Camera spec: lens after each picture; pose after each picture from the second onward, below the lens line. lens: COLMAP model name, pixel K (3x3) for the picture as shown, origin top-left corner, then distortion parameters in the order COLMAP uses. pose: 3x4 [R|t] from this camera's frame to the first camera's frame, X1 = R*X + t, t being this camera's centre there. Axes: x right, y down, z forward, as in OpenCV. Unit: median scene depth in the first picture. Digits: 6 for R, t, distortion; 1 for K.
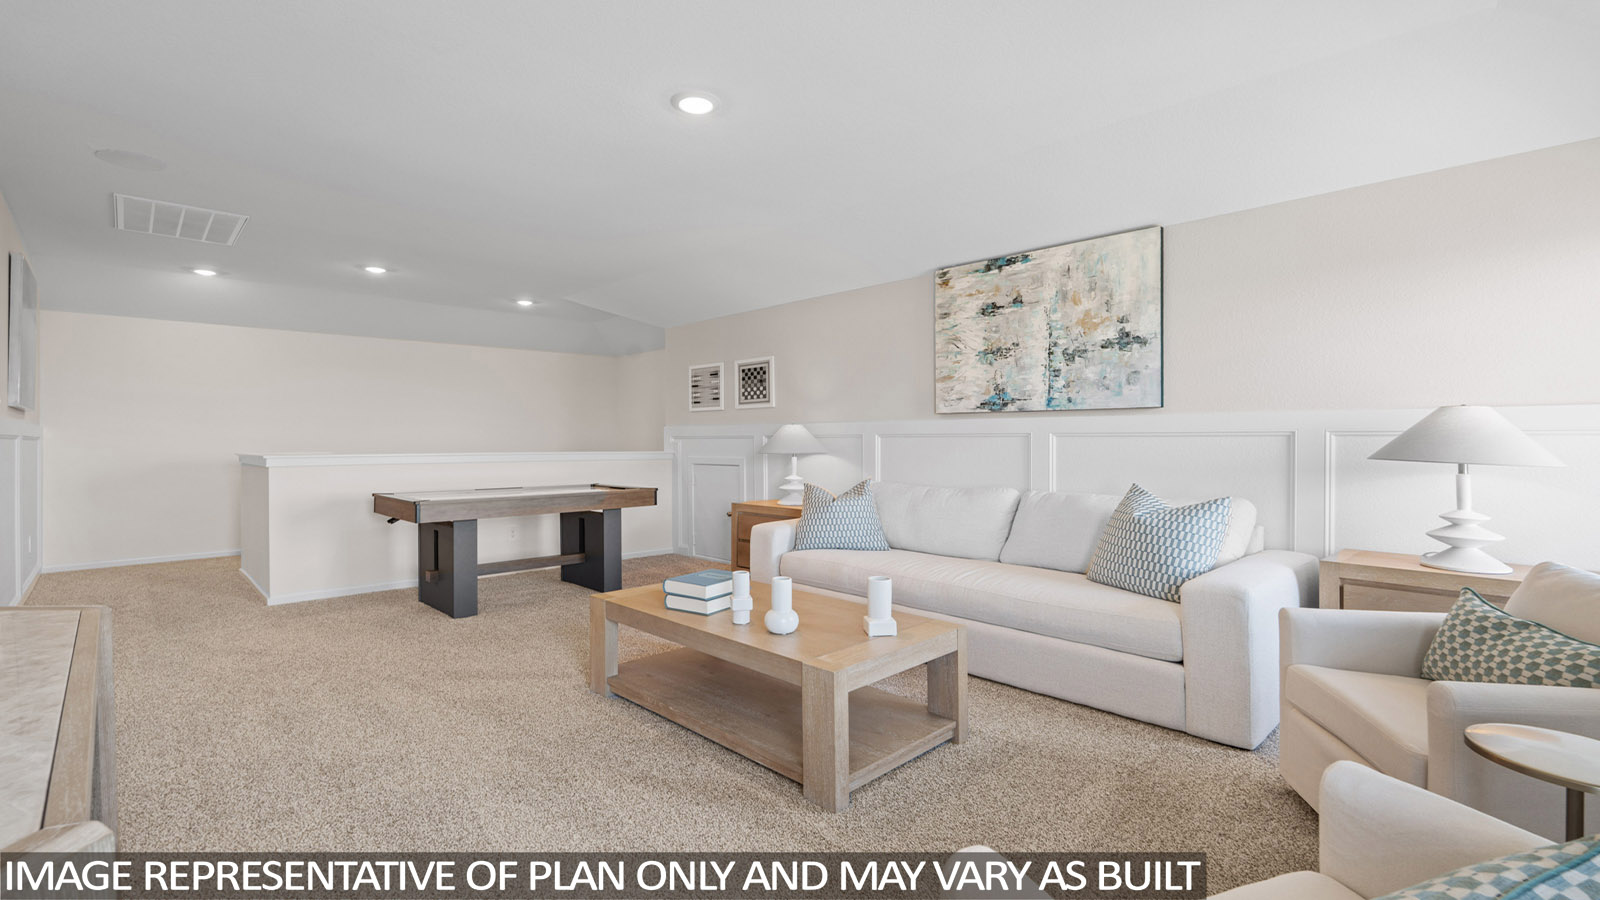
lens RADIAL K [[705.8, 0, 793.6], [0, 705.8, 444.7], [0, 0, 1]] dist [-0.002005, -0.000350]
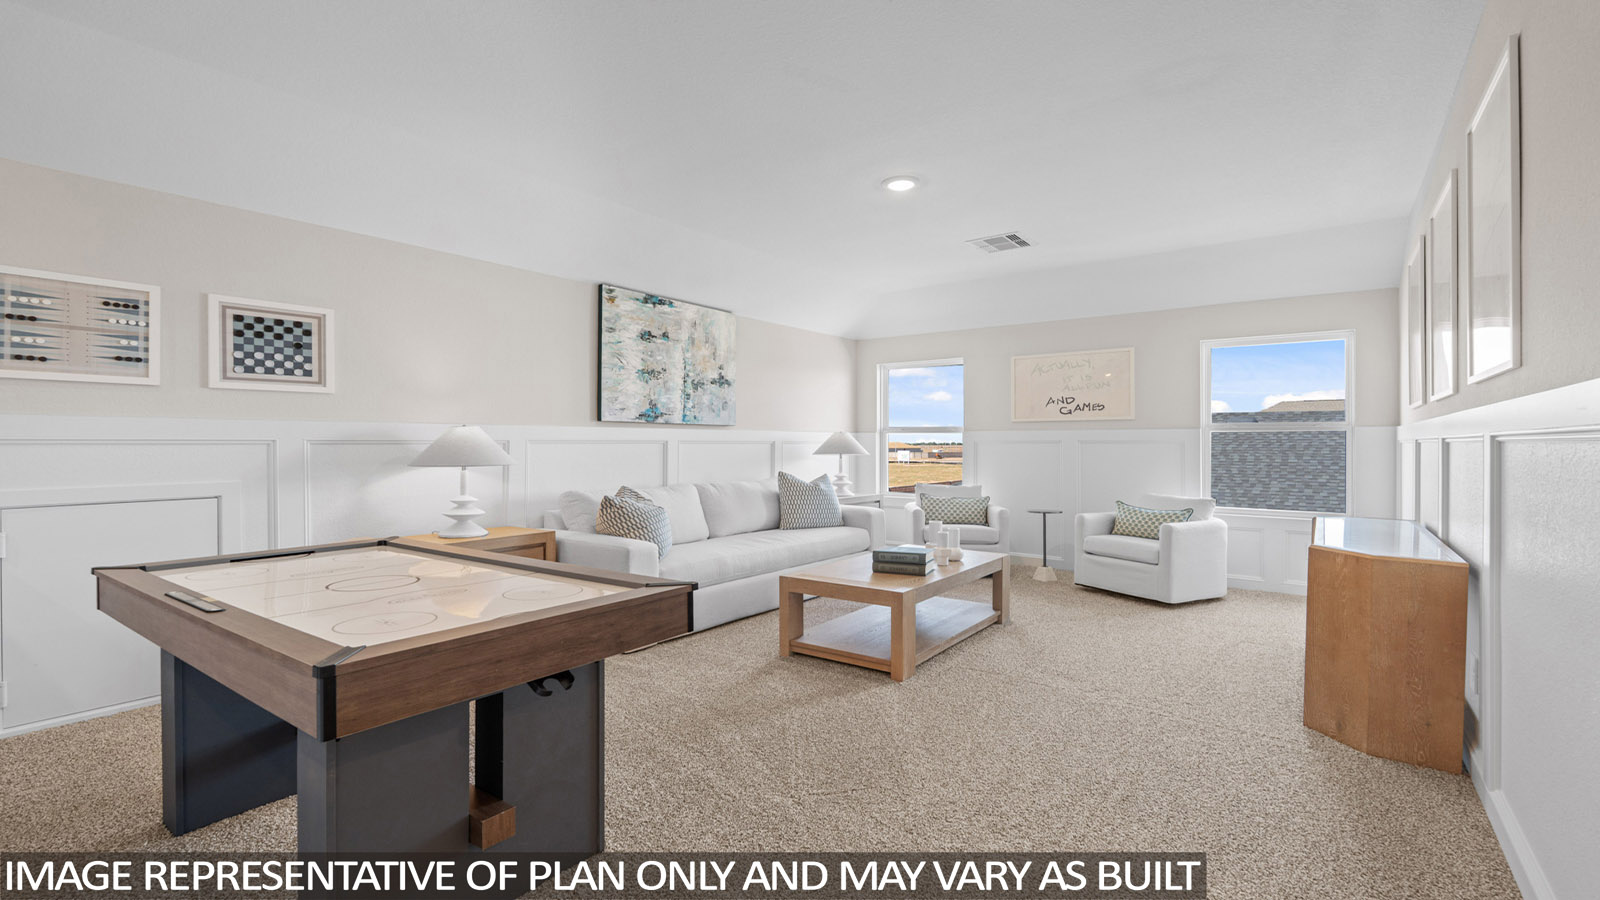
lens RADIAL K [[705.8, 0, 793.6], [0, 705.8, 444.7], [0, 0, 1]] dist [-0.002005, -0.000350]
pose [[-0.155633, -0.000669, 0.987815, -0.944444], [0.007841, 0.999967, 0.001913, -0.009714], [-0.987784, 0.008043, -0.155623, 0.956410]]
